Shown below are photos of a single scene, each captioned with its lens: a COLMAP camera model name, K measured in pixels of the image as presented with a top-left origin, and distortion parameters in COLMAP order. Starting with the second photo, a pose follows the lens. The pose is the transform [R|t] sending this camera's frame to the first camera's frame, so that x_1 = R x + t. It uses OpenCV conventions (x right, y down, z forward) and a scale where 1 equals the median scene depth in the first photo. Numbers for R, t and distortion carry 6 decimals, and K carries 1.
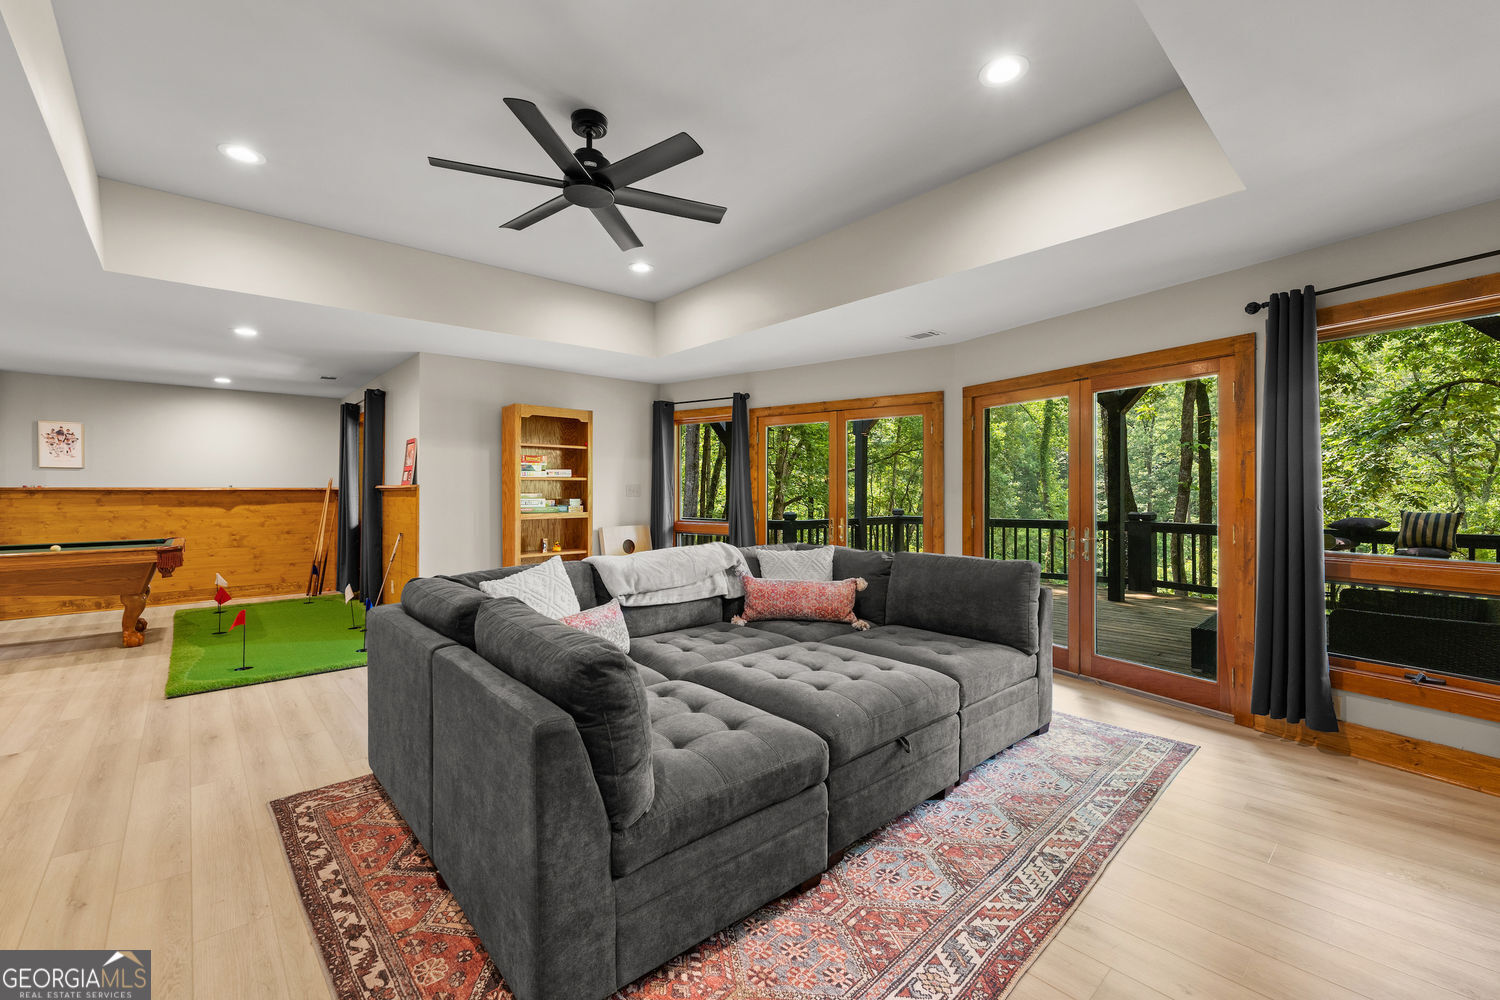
lens RADIAL K [[620.7, 0, 748.9], [0, 620.7, 495.7], [0, 0, 1]] dist [-0.000618, -0.000164]
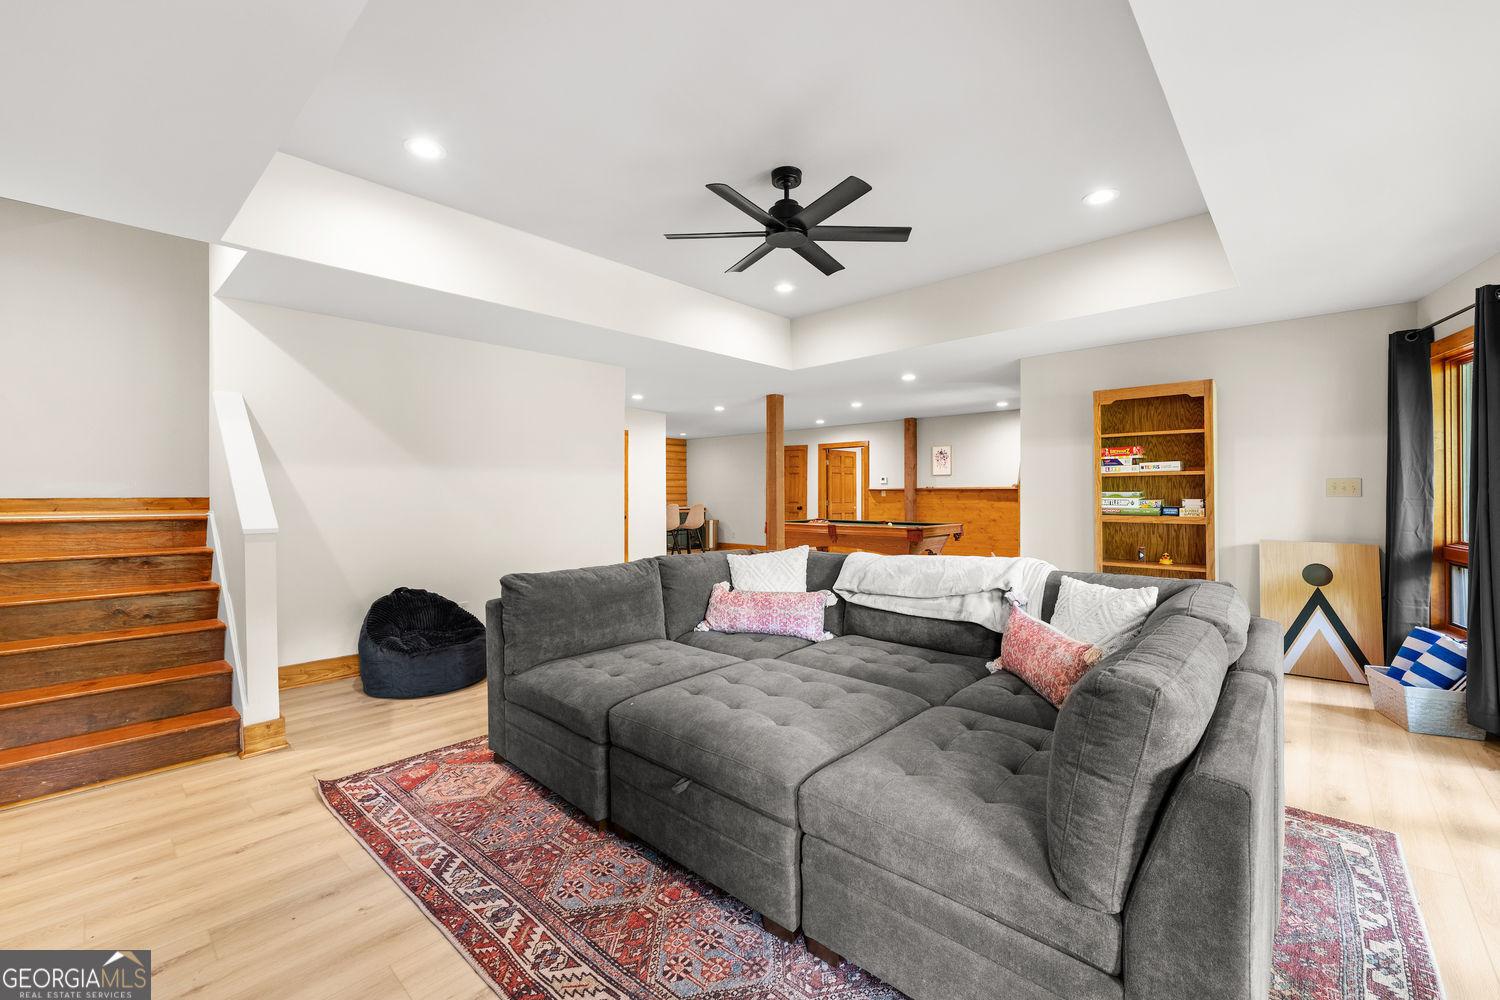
lens RADIAL K [[620.7, 0, 748.9], [0, 620.7, 495.7], [0, 0, 1]] dist [-0.000618, -0.000164]
pose [[0.090732, 0.006856, -0.995852, 0.905462], [-0.002085, 0.999975, 0.006694, -0.005973], [0.995873, 0.001469, 0.090744, 0.824753]]
